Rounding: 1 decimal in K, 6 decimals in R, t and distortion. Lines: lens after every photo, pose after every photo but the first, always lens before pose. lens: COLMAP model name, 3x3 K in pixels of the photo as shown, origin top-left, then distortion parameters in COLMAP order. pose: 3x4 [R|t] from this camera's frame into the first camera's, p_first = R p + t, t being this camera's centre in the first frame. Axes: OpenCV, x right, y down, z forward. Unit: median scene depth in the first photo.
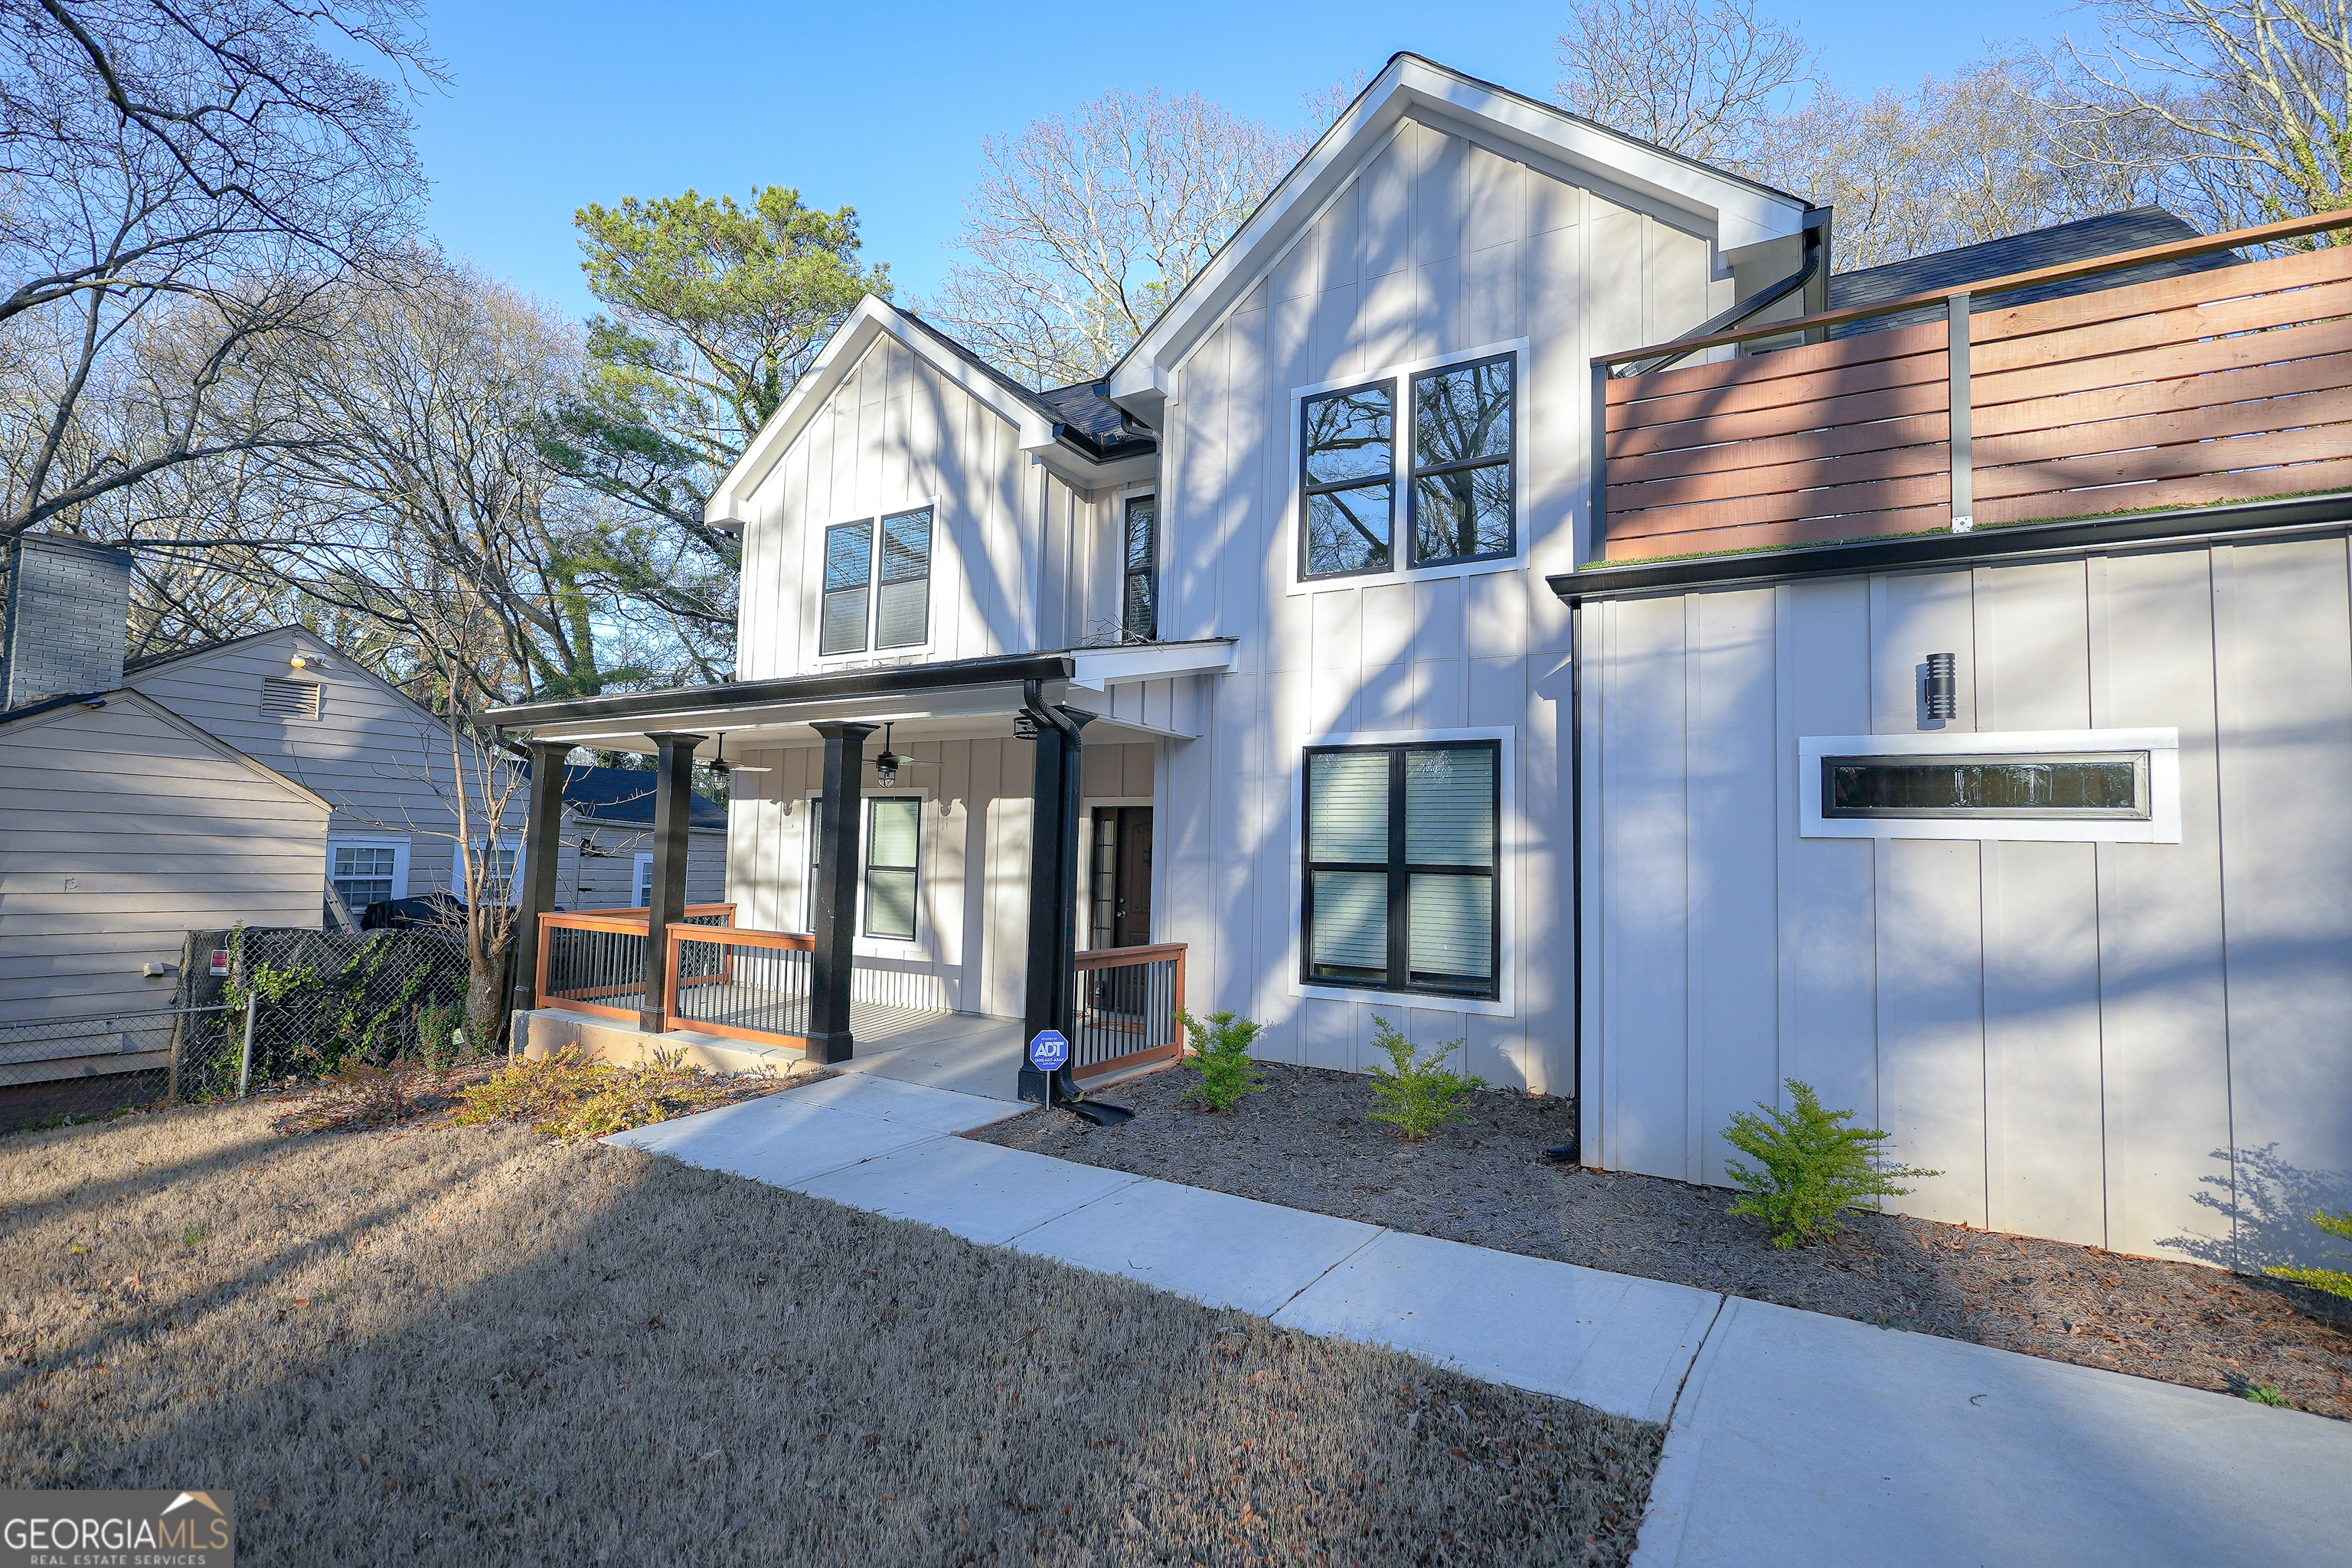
lens RADIAL K [[1072.5, 0, 1176.0], [0, 1072.5, 784.0], [0, 0, 1]] dist [-0.009569, 0.000659]
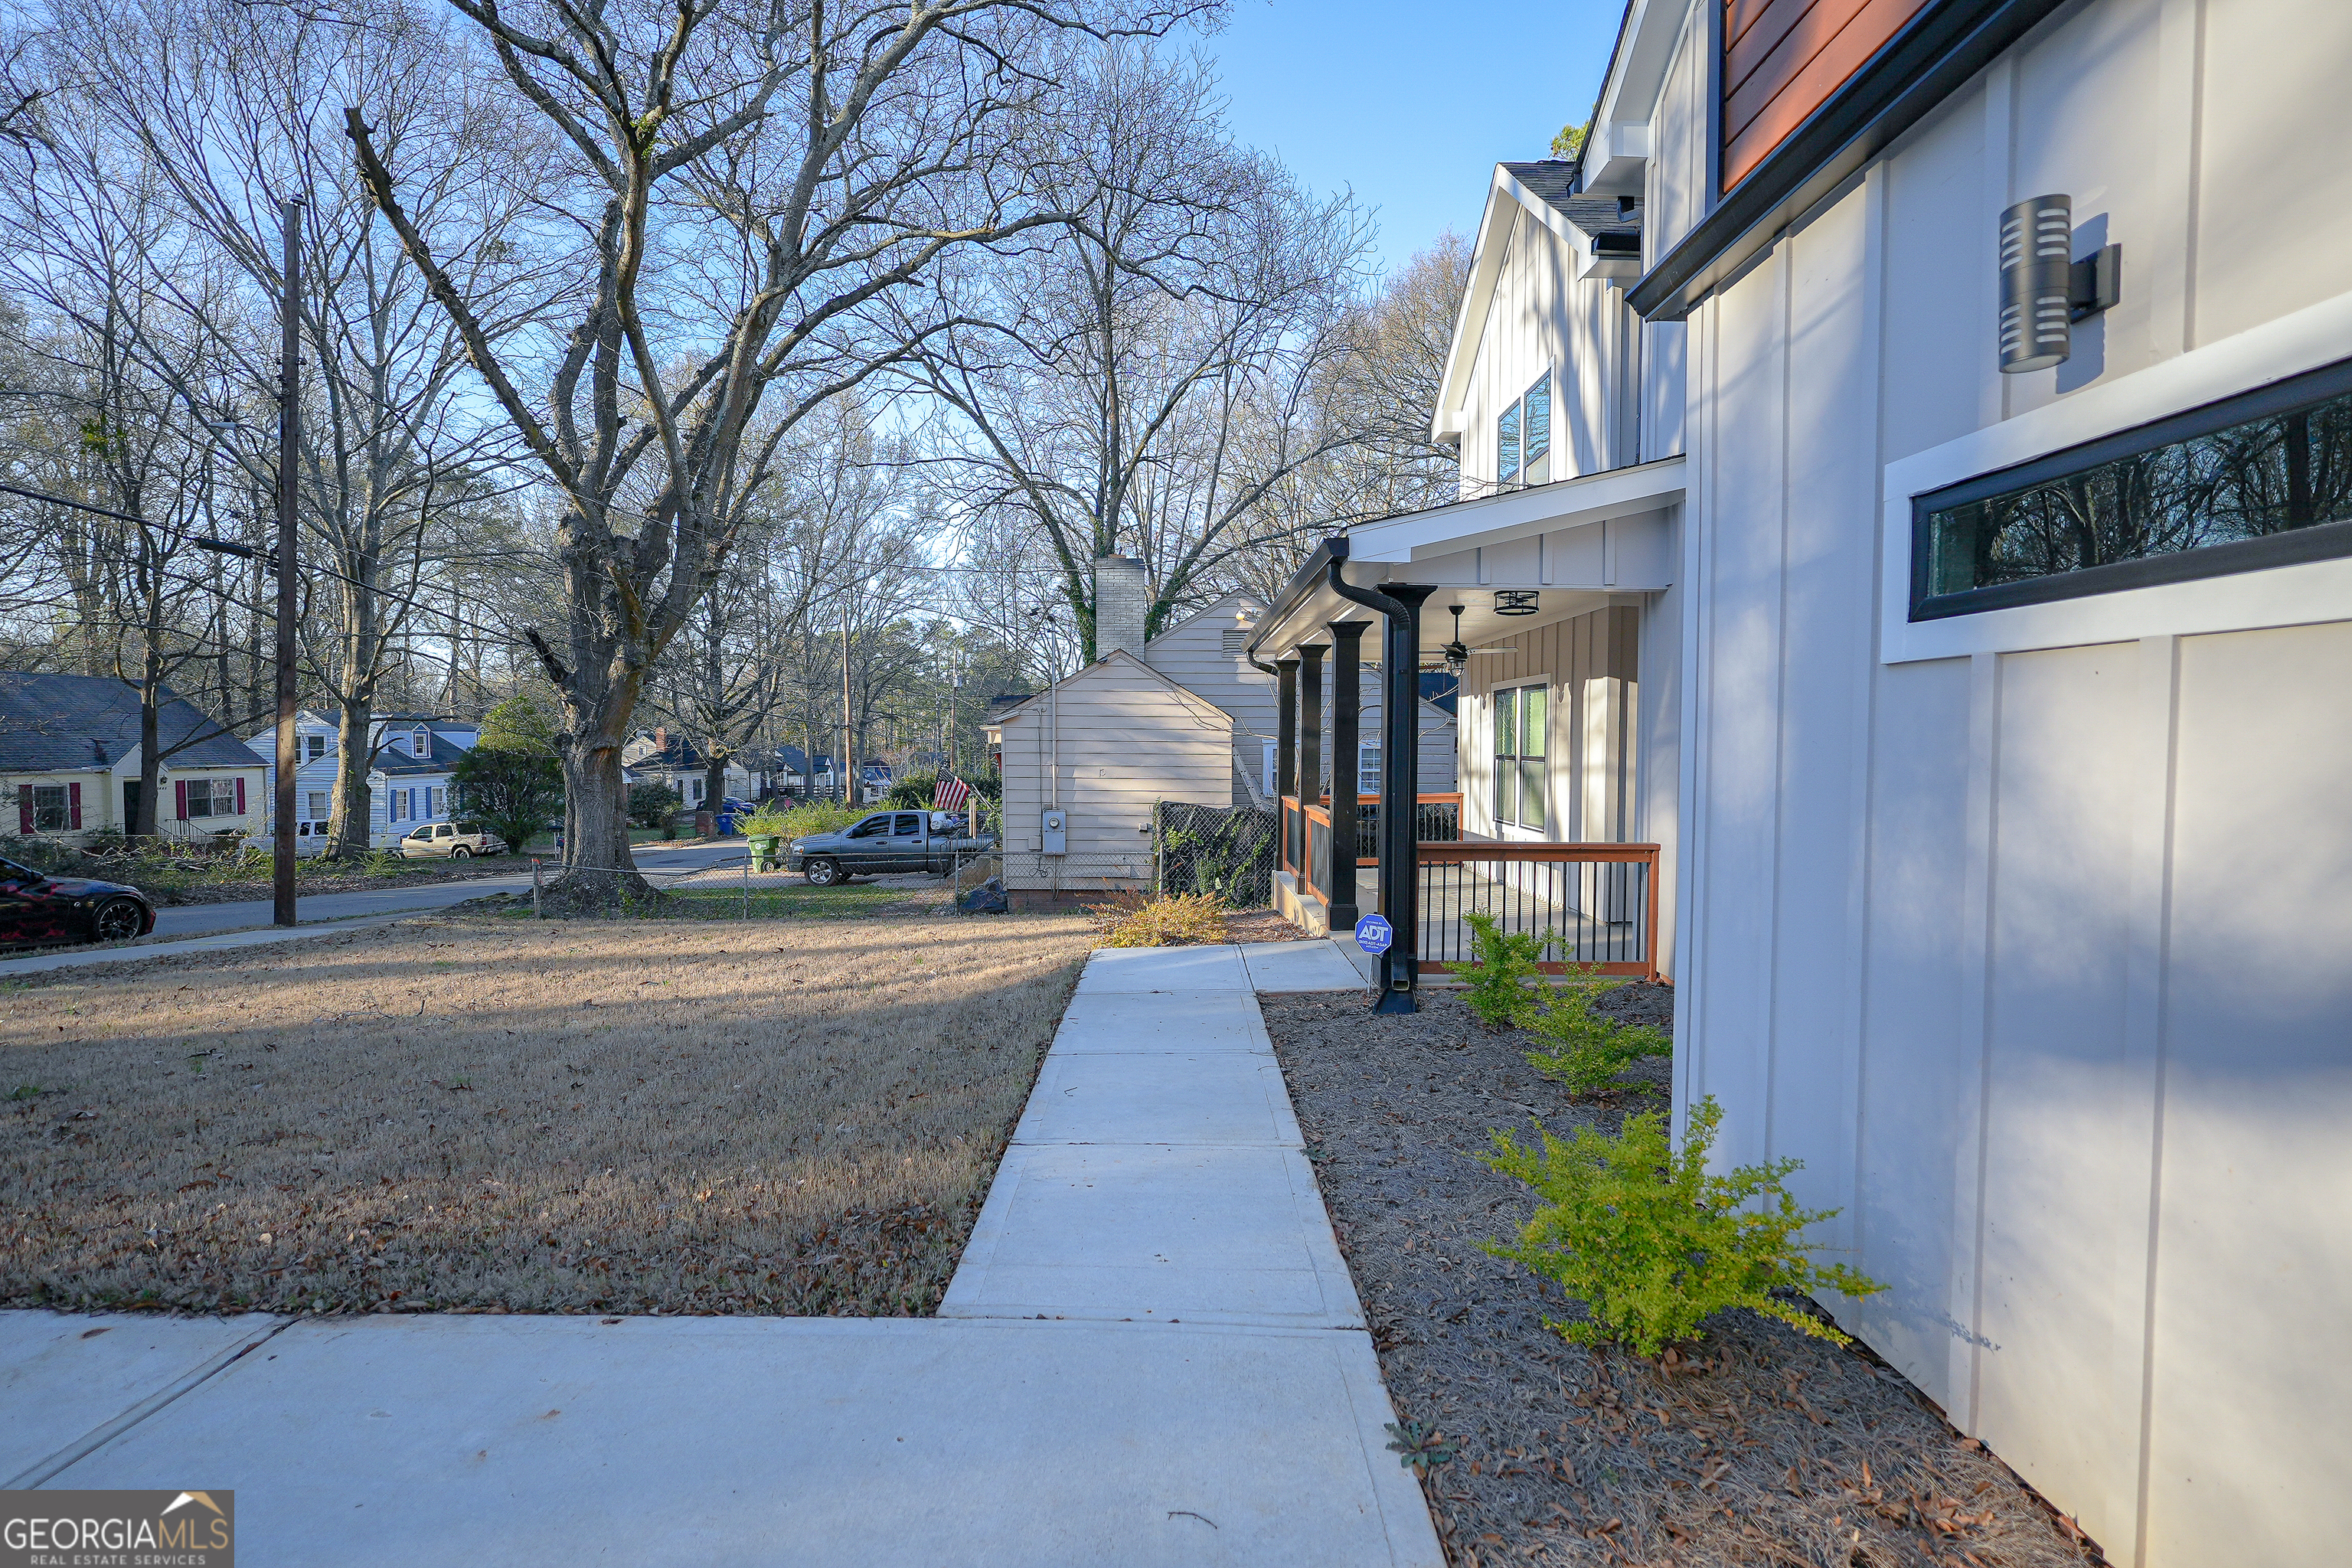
lens RADIAL K [[1072.5, 0, 1176.0], [0, 1072.5, 784.0], [0, 0, 1]] dist [-0.009569, 0.000659]
pose [[0.535457, 0.013218, -0.844459, 0.454139], [0.061978, 0.996567, 0.054898, 0.031931], [0.842285, -0.081734, 0.532800, 0.238601]]
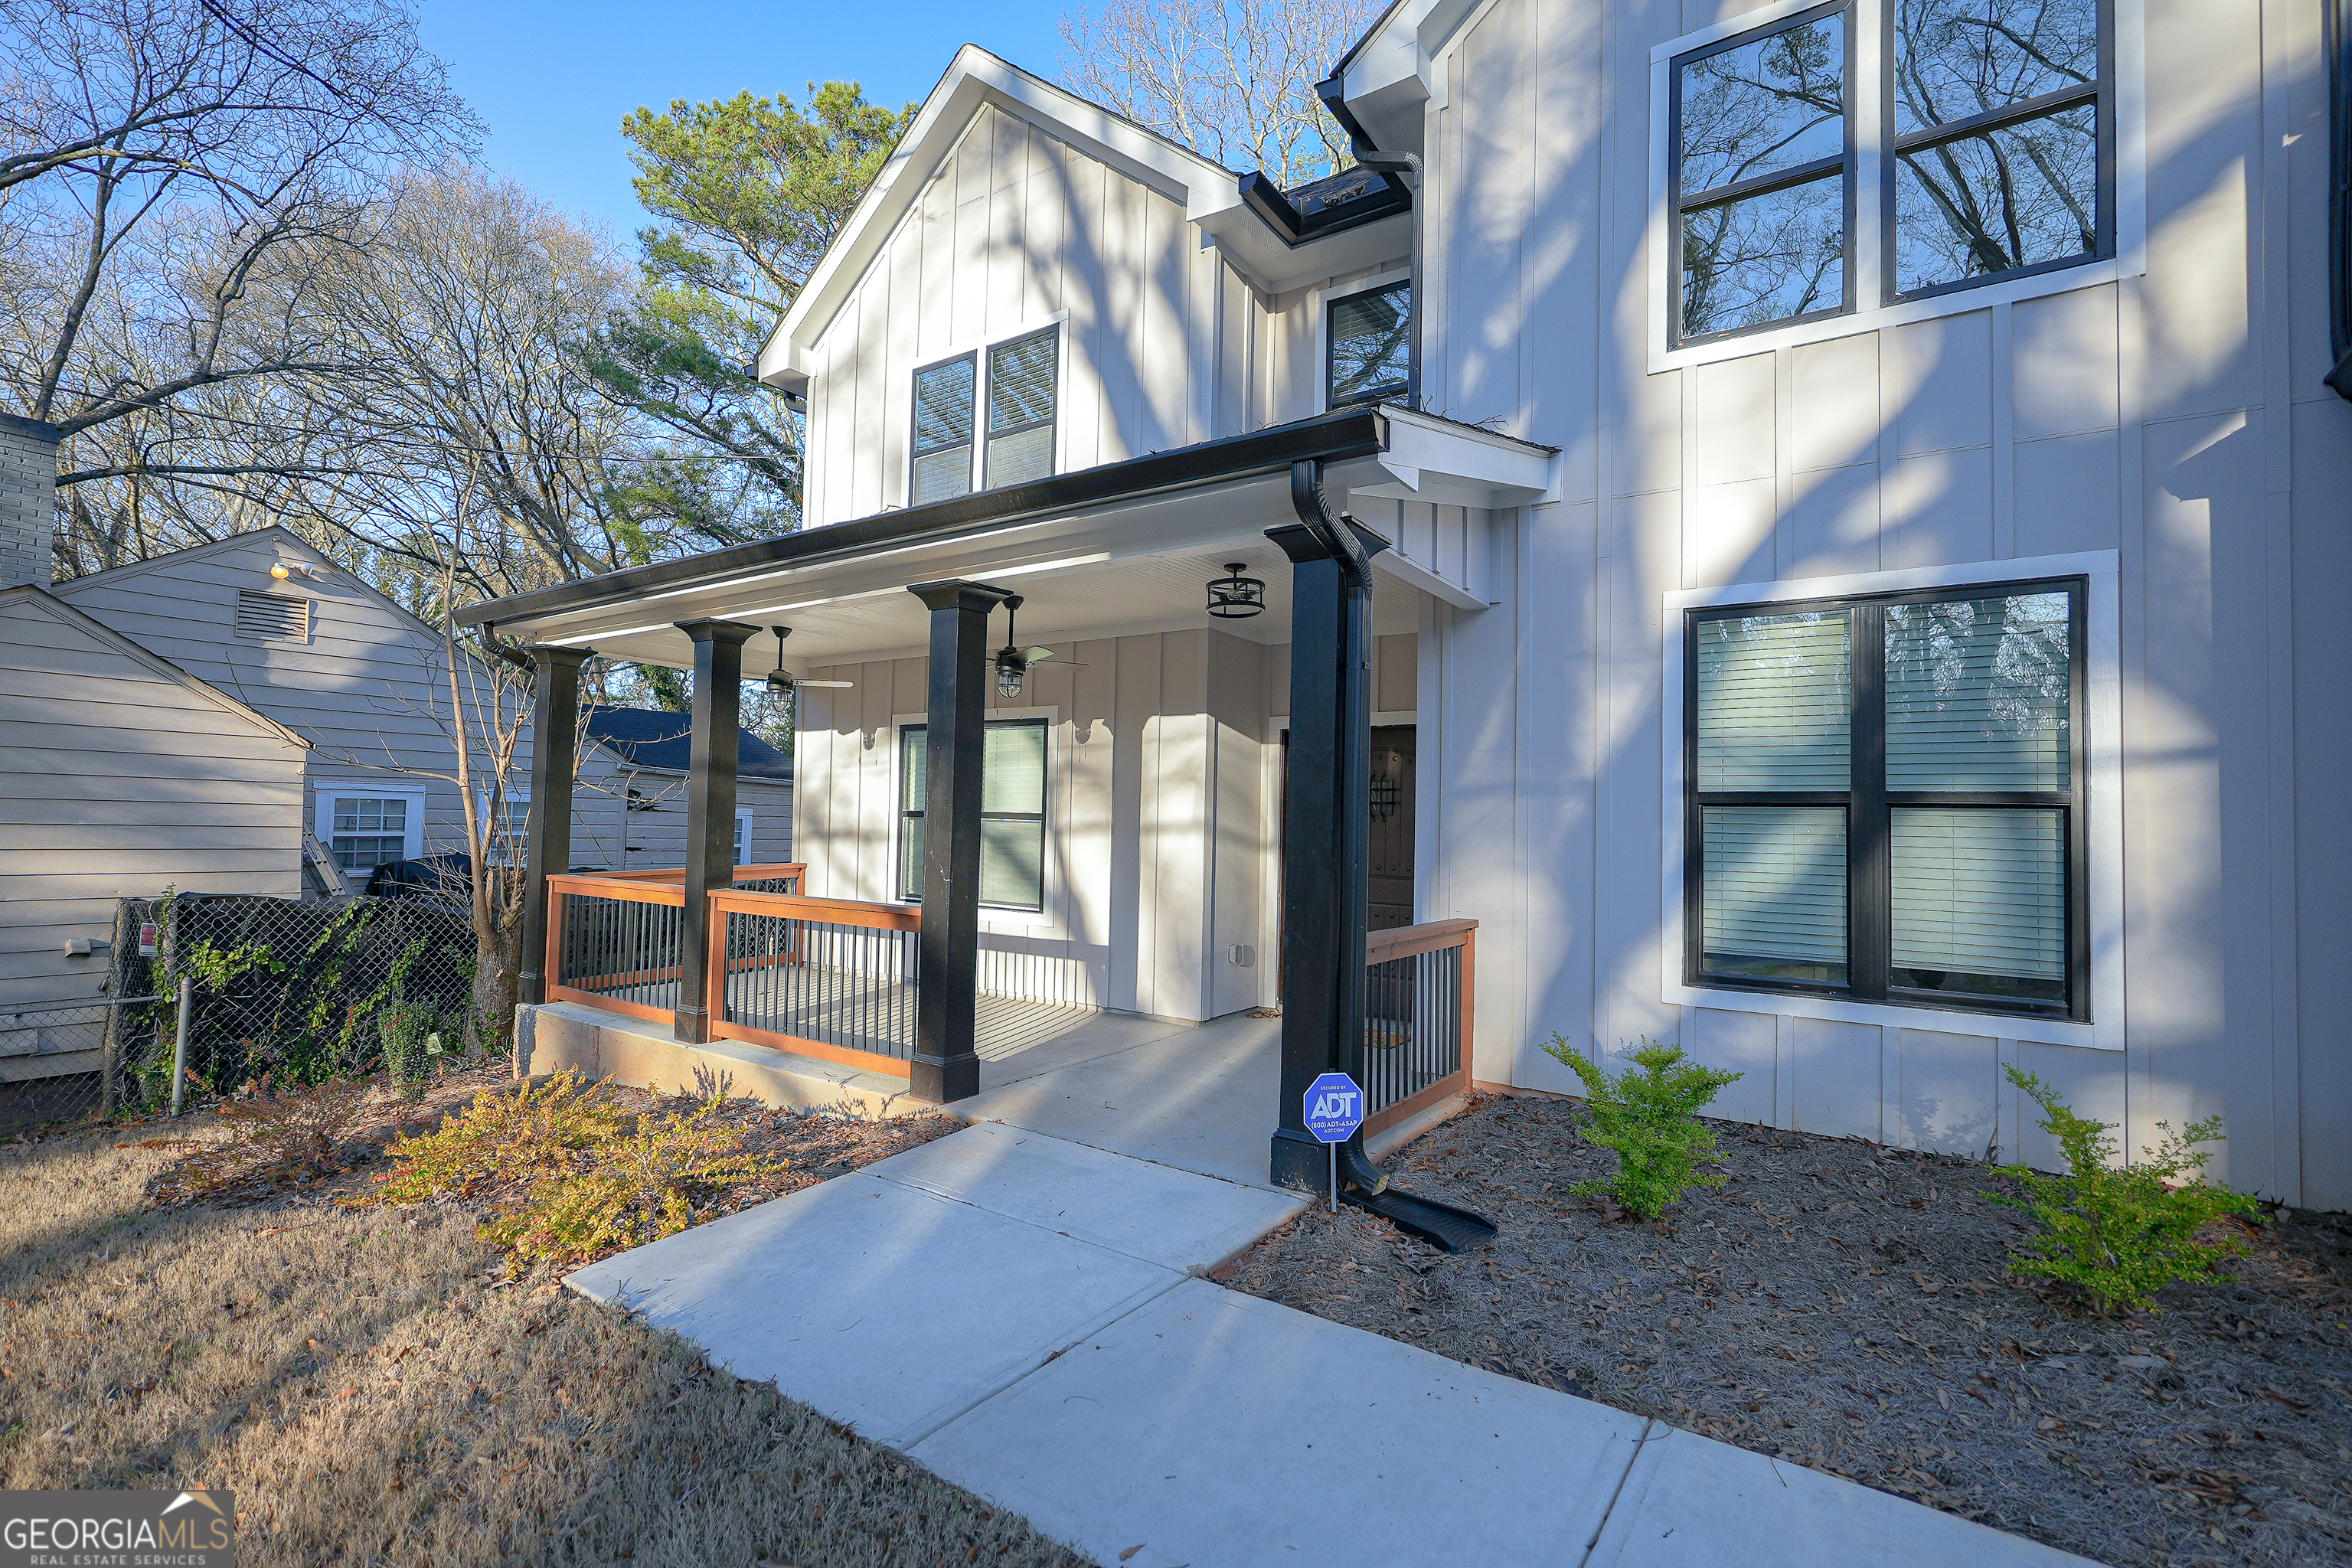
lens RADIAL K [[1070.3, 0, 1181.8], [0, 1070.3, 775.4], [0, 0, 1]] dist [-0.011477, -0.000481]
pose [[0.998588, -0.005998, -0.052791, -0.123466], [0.007375, 0.999636, 0.025934, 0.038361], [0.052617, -0.026287, 0.998269, 0.308407]]
